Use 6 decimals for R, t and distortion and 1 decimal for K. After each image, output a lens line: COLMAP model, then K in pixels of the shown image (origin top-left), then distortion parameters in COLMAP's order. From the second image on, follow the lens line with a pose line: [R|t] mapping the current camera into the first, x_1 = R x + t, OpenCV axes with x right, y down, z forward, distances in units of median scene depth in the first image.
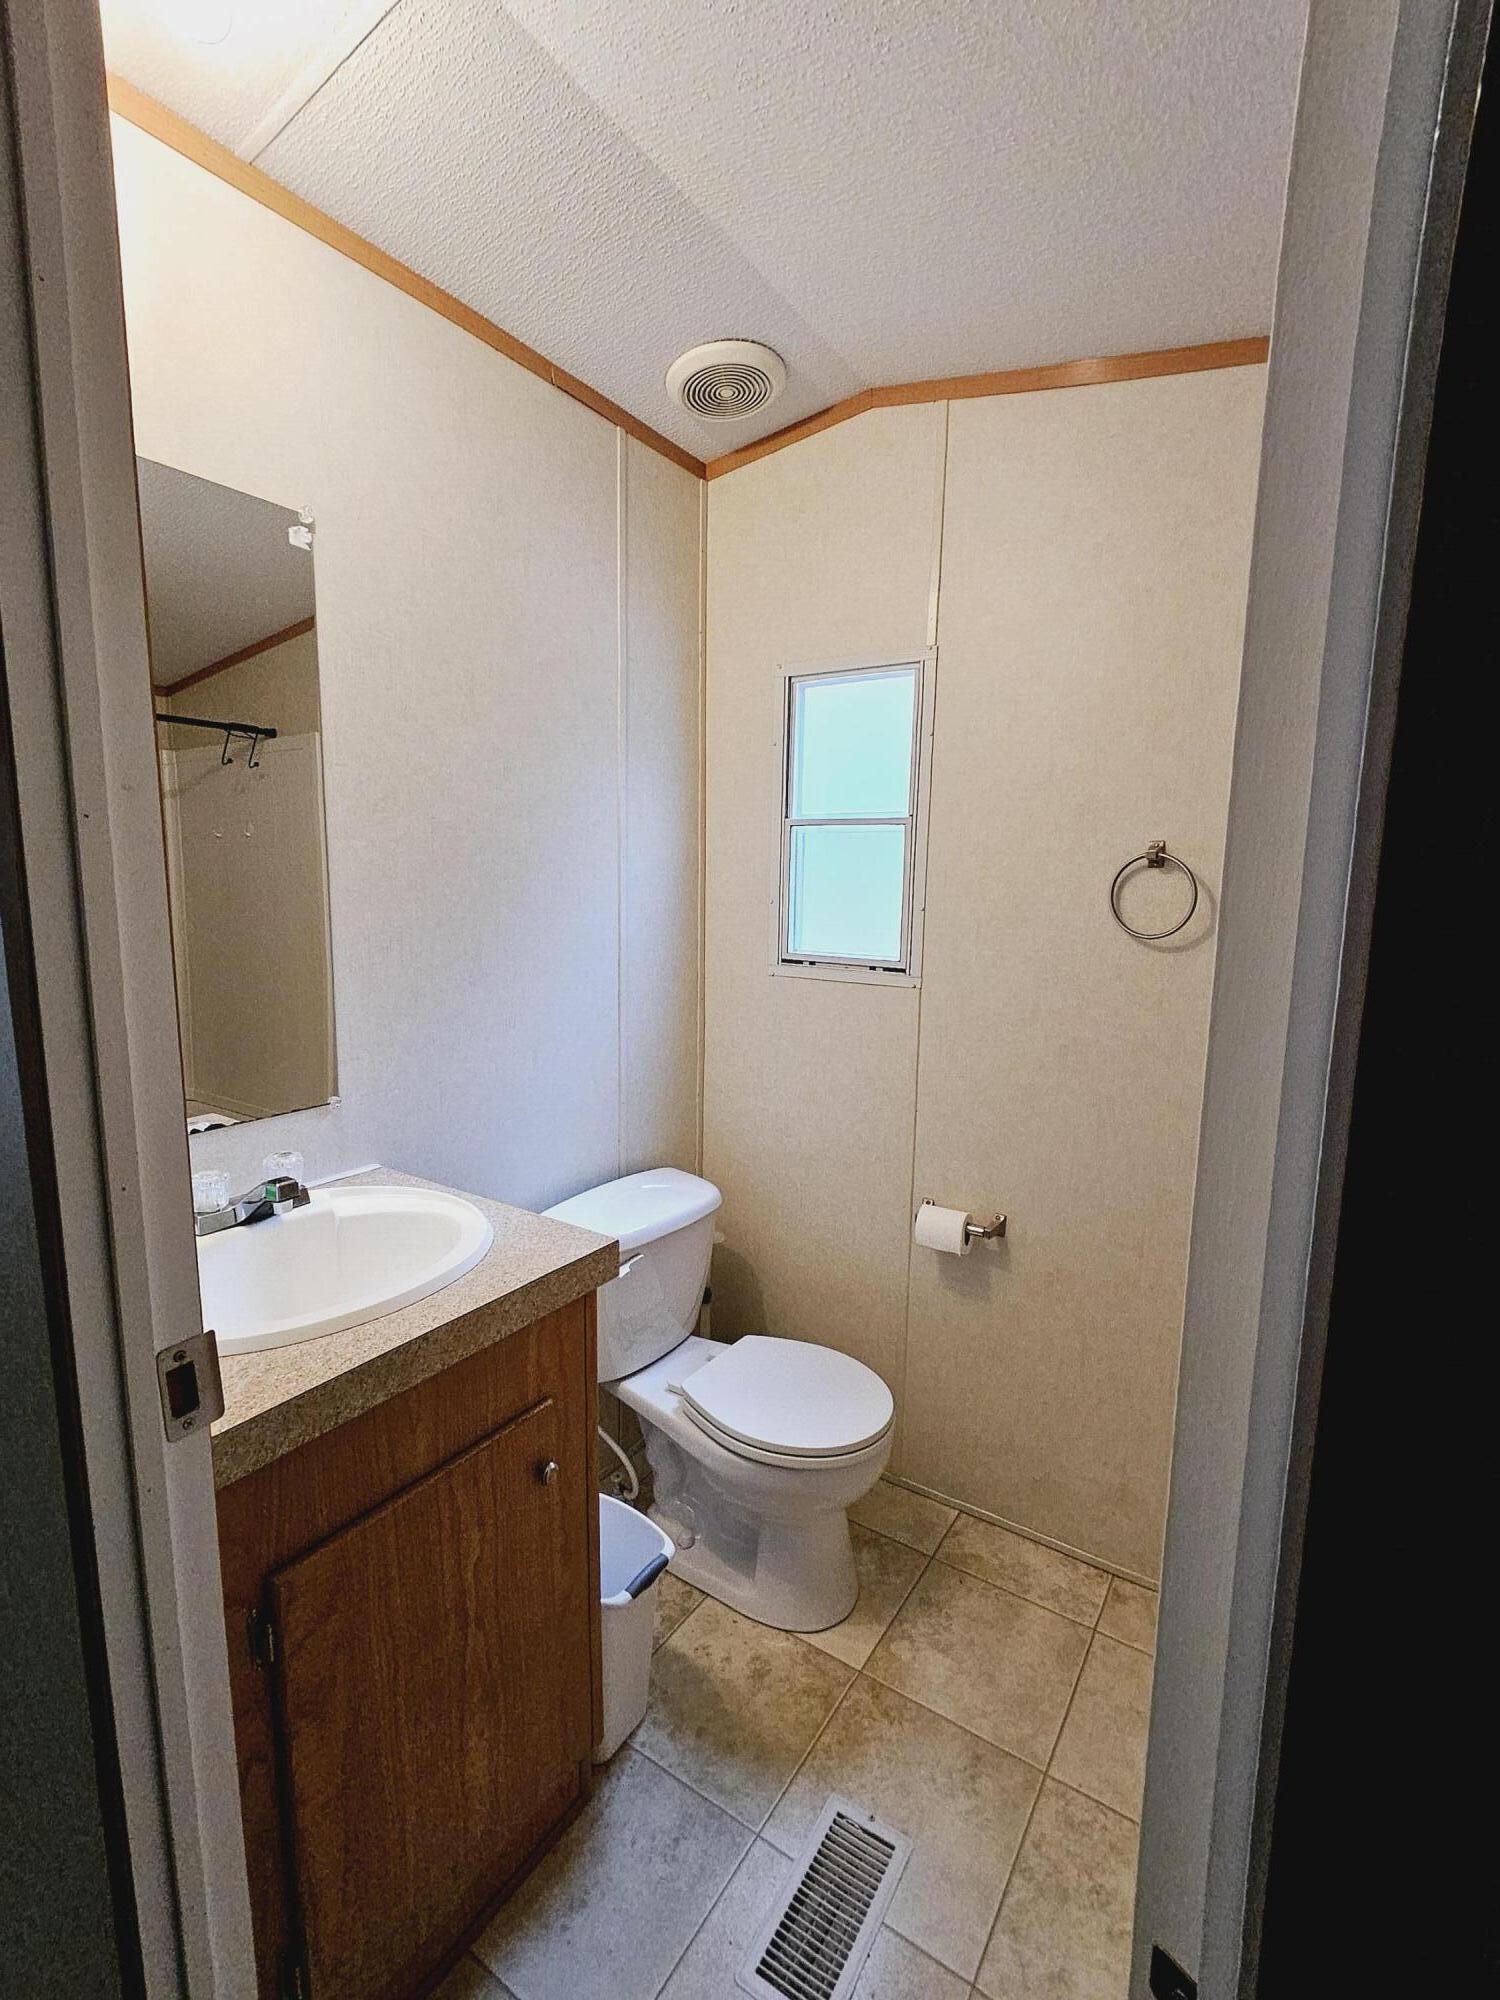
lens RADIAL K [[904.5, 0, 762.2], [0, 904.5, 1003.1], [0, 0, 1]] dist [0.002993, -0.002688]
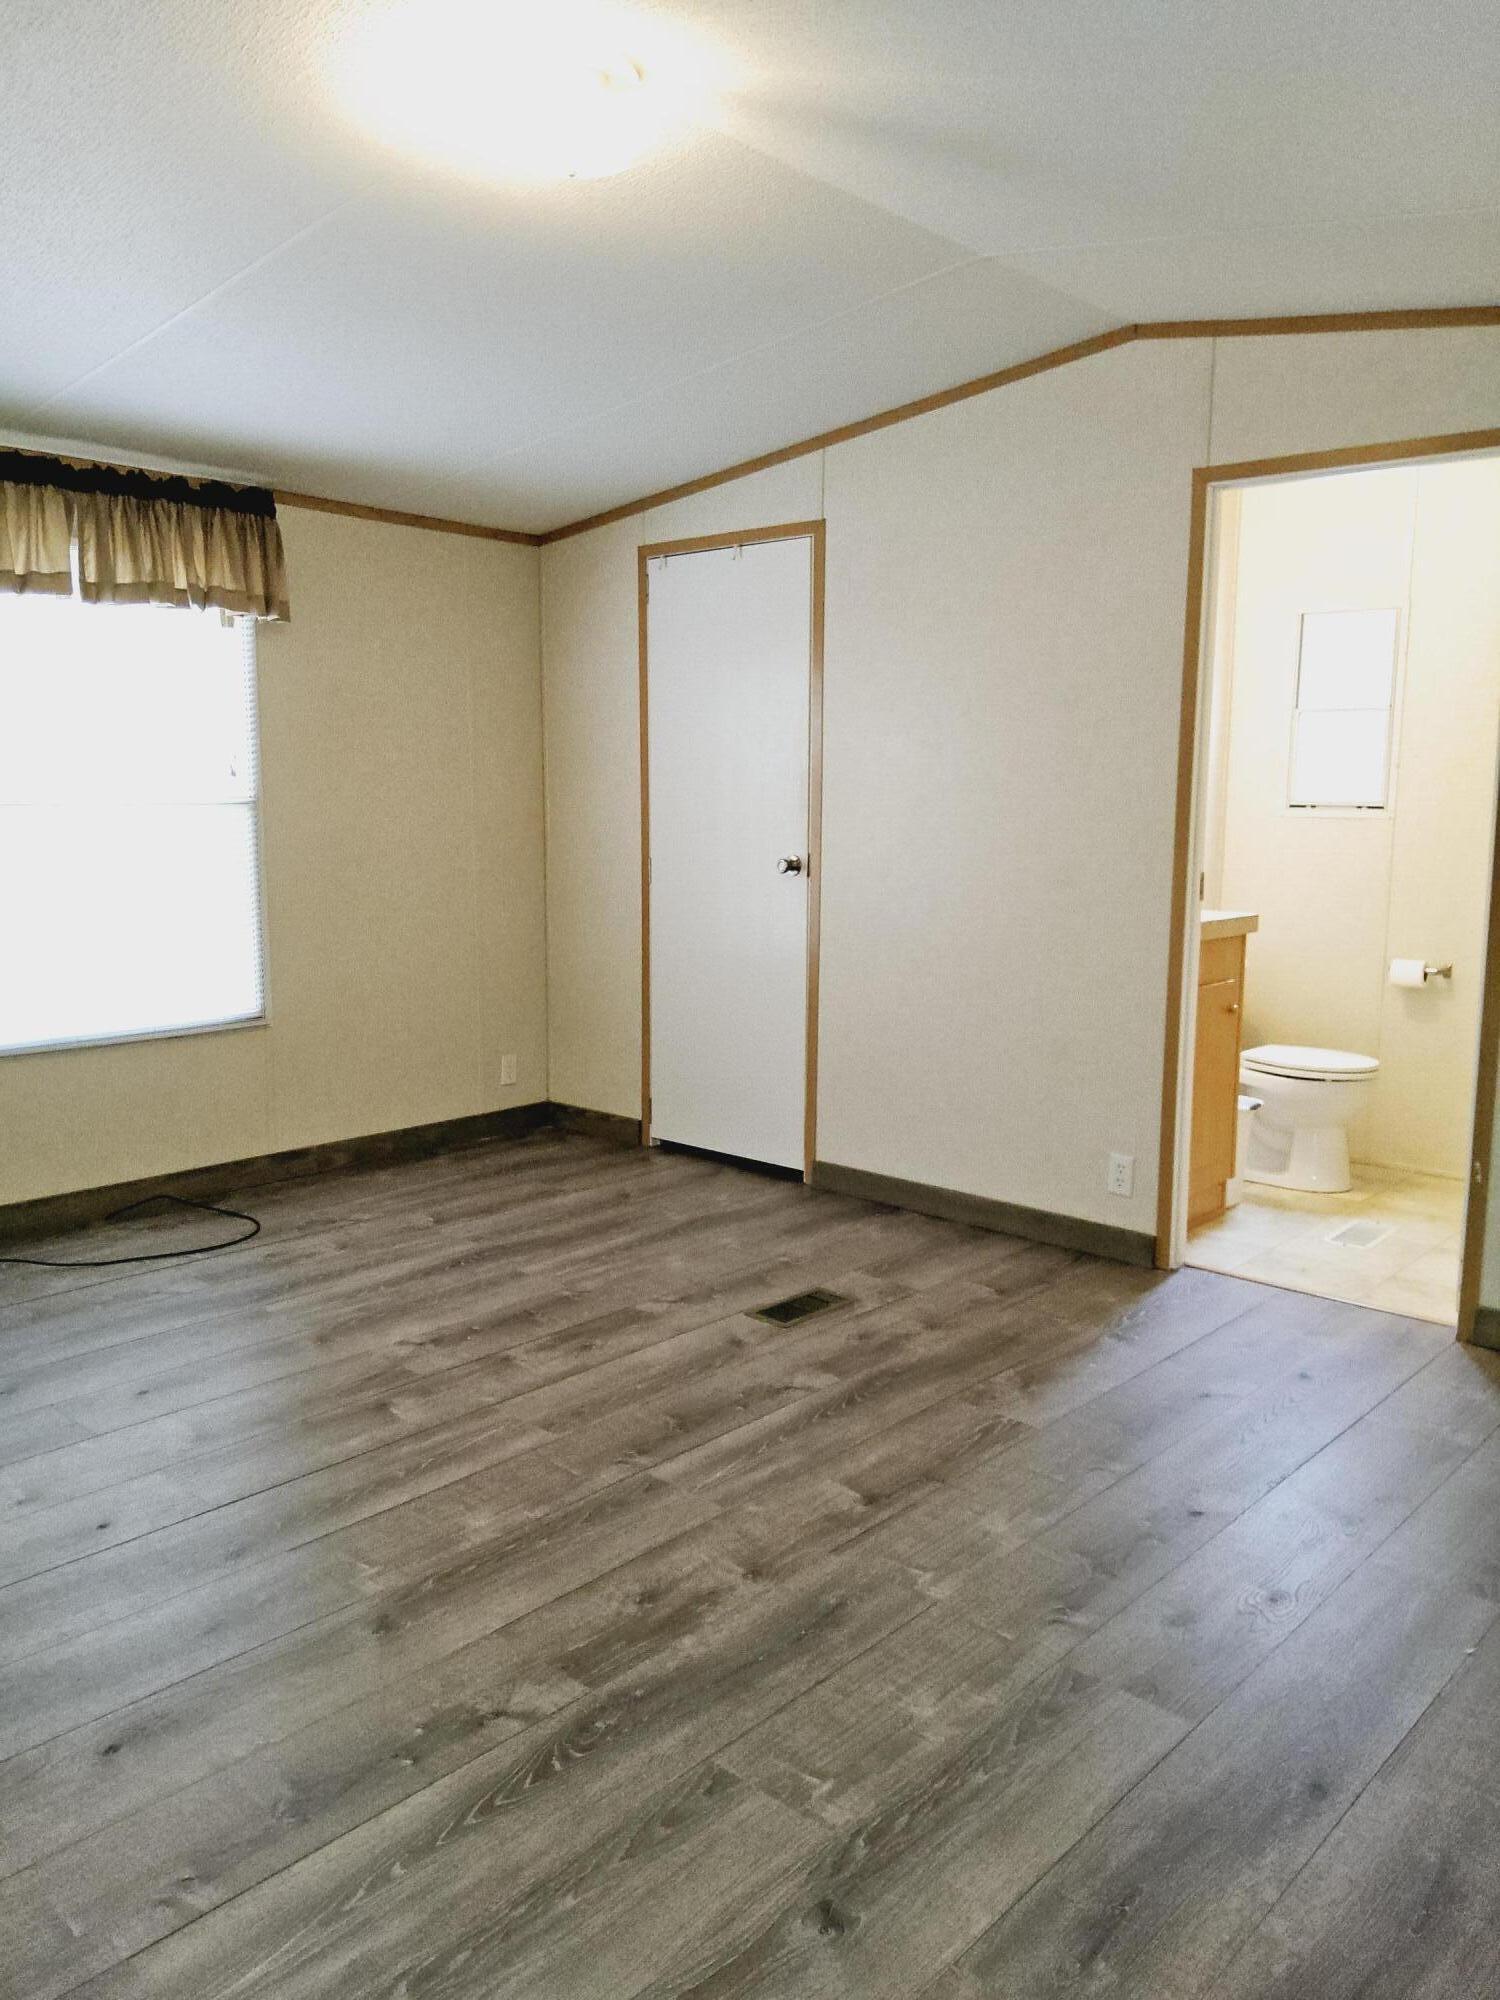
lens RADIAL K [[1470.4, 0, 747.2], [0, 1470.4, 999.1], [0, 0, 1]] dist [-0.005138, -0.002152]
pose [[0.986454, 0.018171, -0.163027, -0.570758], [-0.021214, 0.999631, -0.016947, 0.410373], [0.162659, 0.020175, 0.986476, -1.876673]]
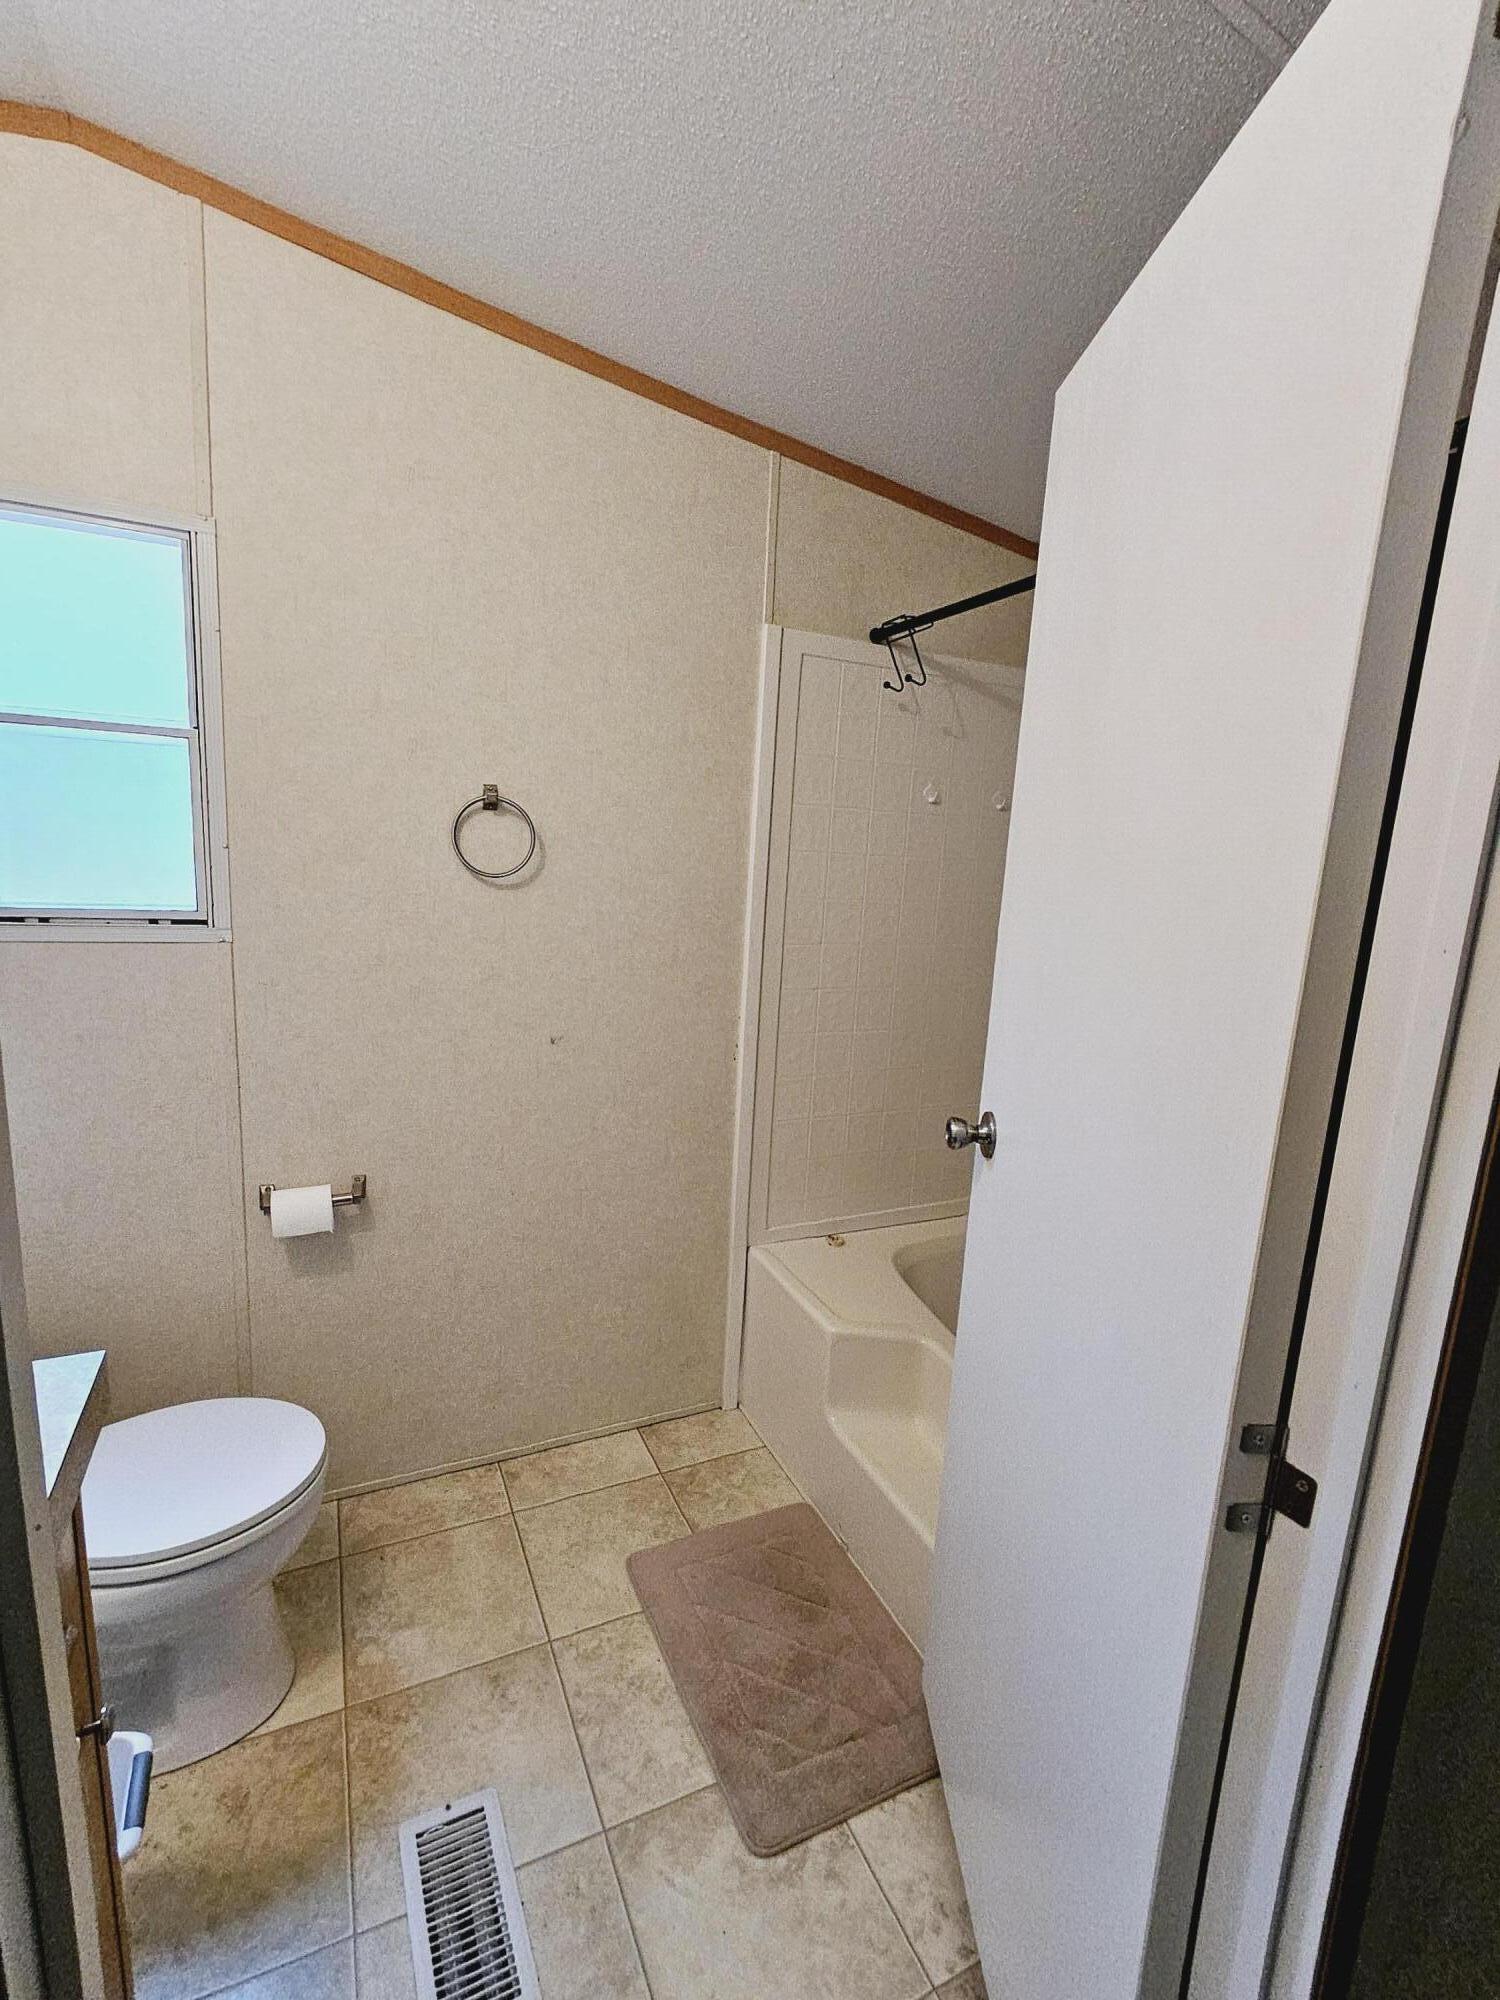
lens RADIAL K [[904.5, 0, 748.6], [0, 904.5, 1002.5], [0, 0, 1]] dist [0.002993, -0.002688]
pose [[0.525626, -0.137726, 0.839493, -0.325568], [0.072963, 0.990470, 0.116811, -0.027400], [-0.847581, -0.000147, 0.530666, 0.179442]]
